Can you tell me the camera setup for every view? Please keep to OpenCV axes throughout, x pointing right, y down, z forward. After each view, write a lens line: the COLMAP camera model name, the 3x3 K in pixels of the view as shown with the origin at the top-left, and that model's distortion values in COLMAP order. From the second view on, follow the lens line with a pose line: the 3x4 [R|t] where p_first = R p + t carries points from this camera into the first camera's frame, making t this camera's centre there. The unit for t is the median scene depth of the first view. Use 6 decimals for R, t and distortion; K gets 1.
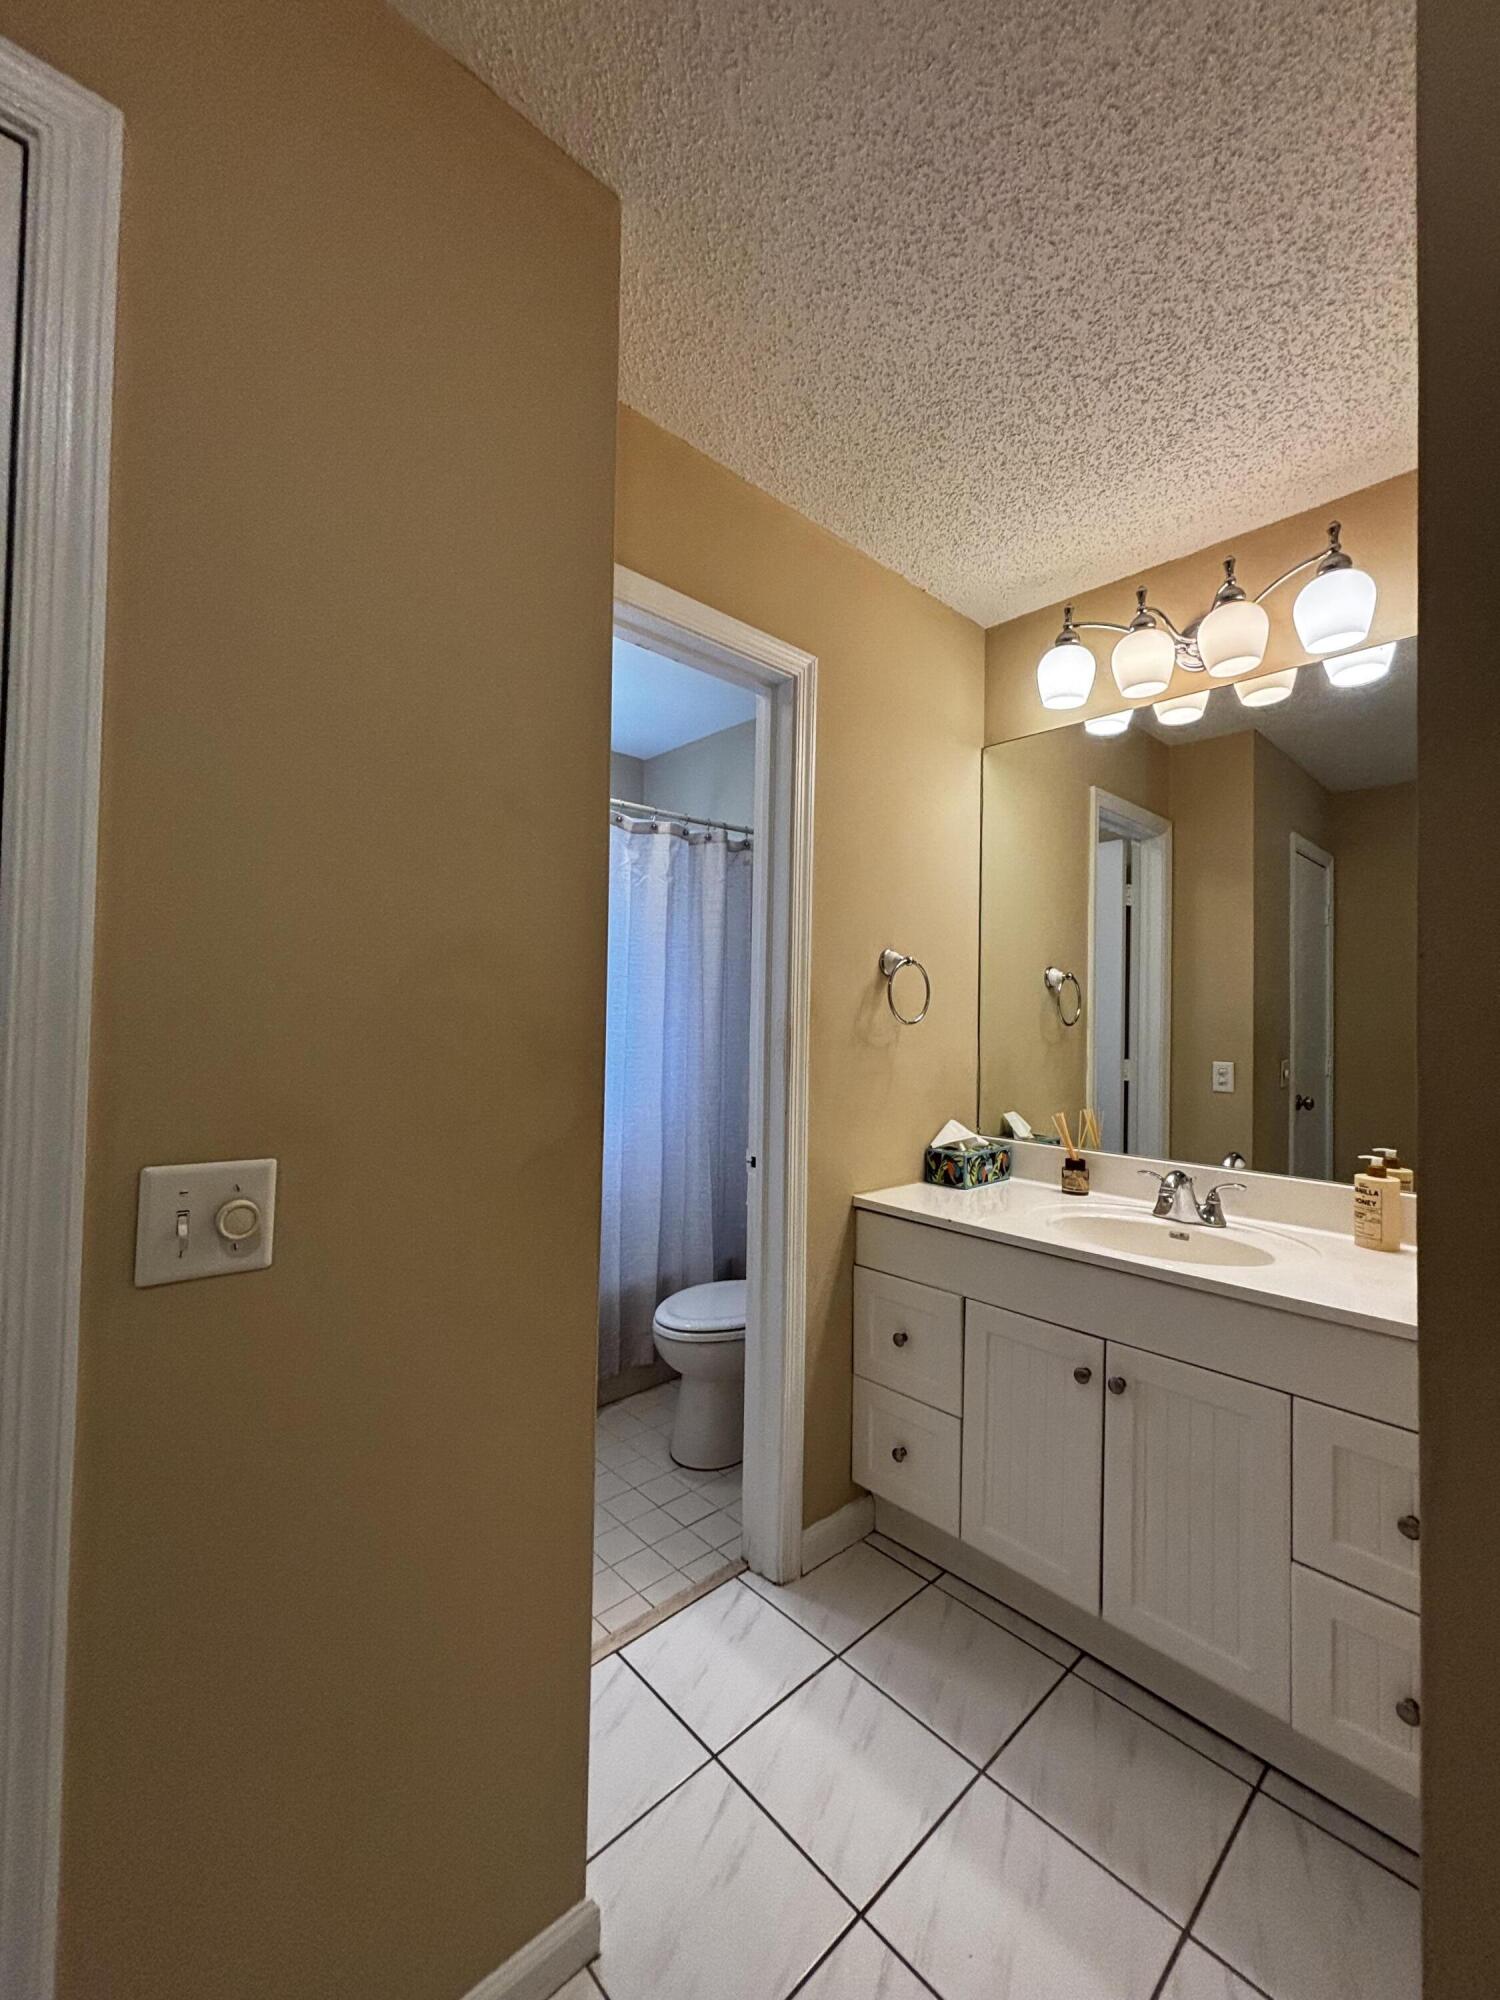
lens RADIAL K [[801.1, 0, 745.8], [0, 801.1, 1001.4], [0, 0, 1]] dist [-0.013142, 0.000341]
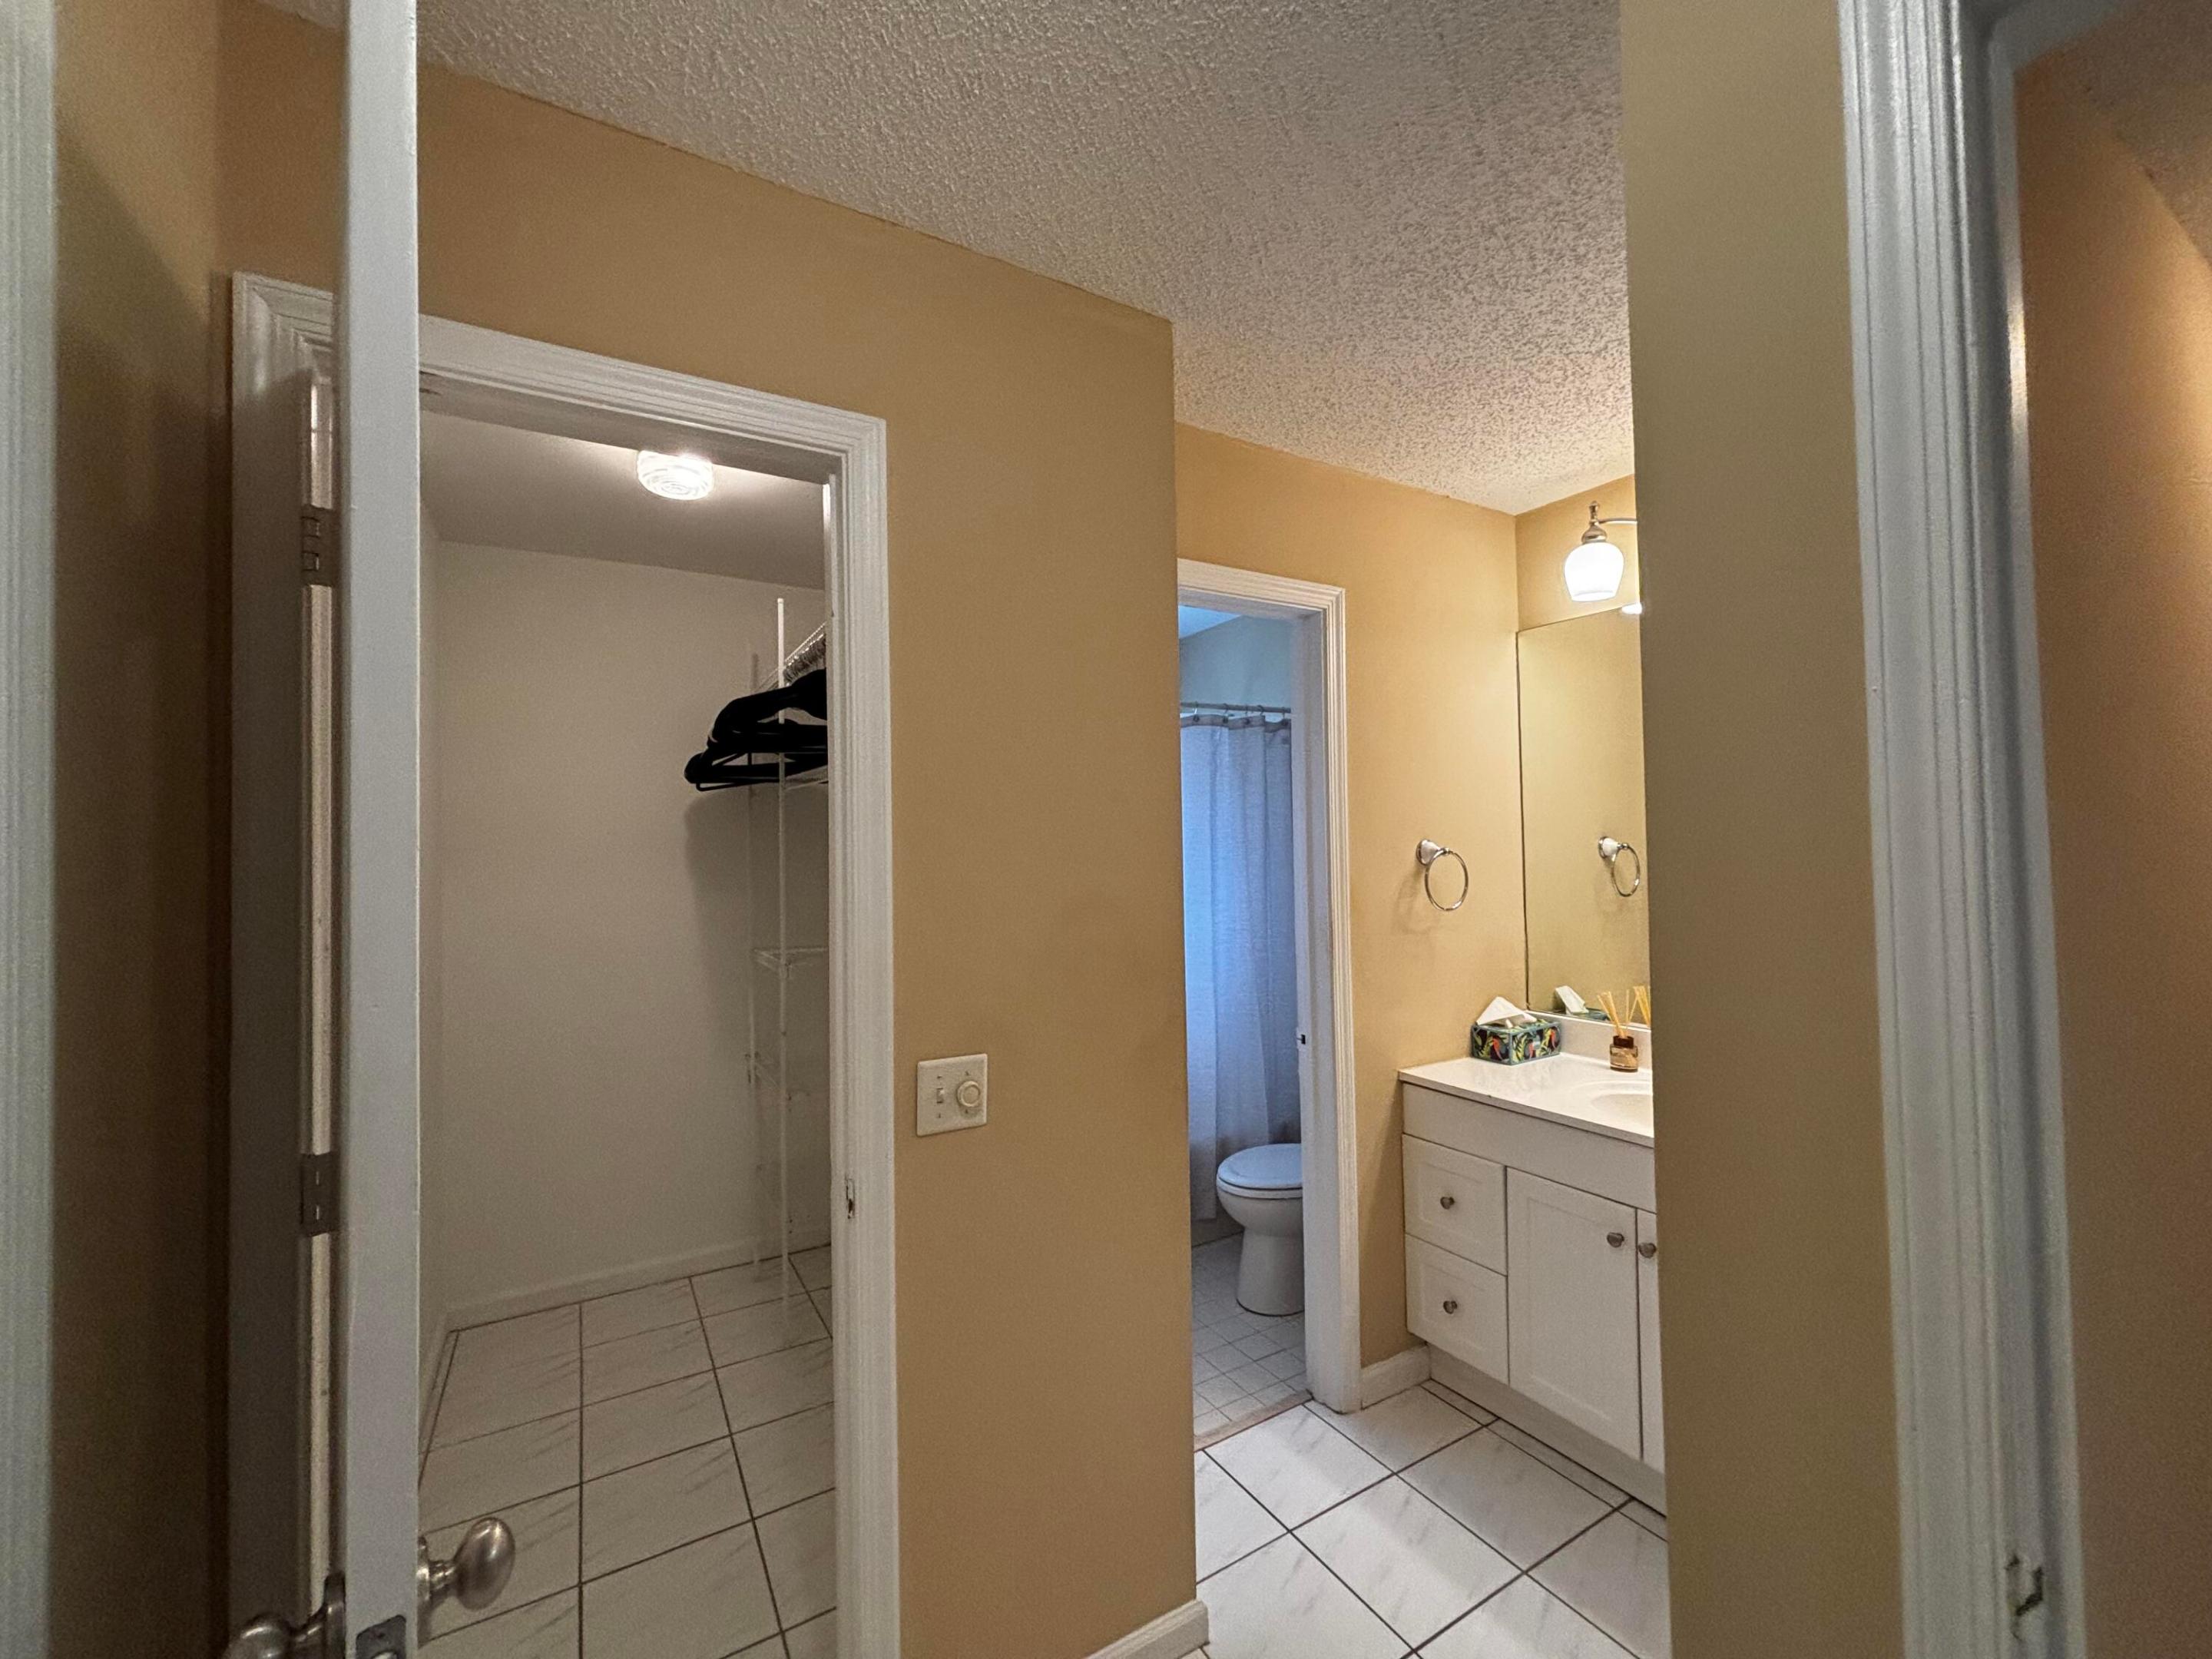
lens RADIAL K [[886.1, 0, 1097.7], [0, 886.1, 836.4], [0, 0, 1]] dist [-0.013142, 0.000341]
pose [[0.977130, -0.039093, -0.209019, -0.002783], [0.039395, 0.999220, -0.002717, -0.089565], [0.208962, -0.005580, 0.977908, -0.266126]]
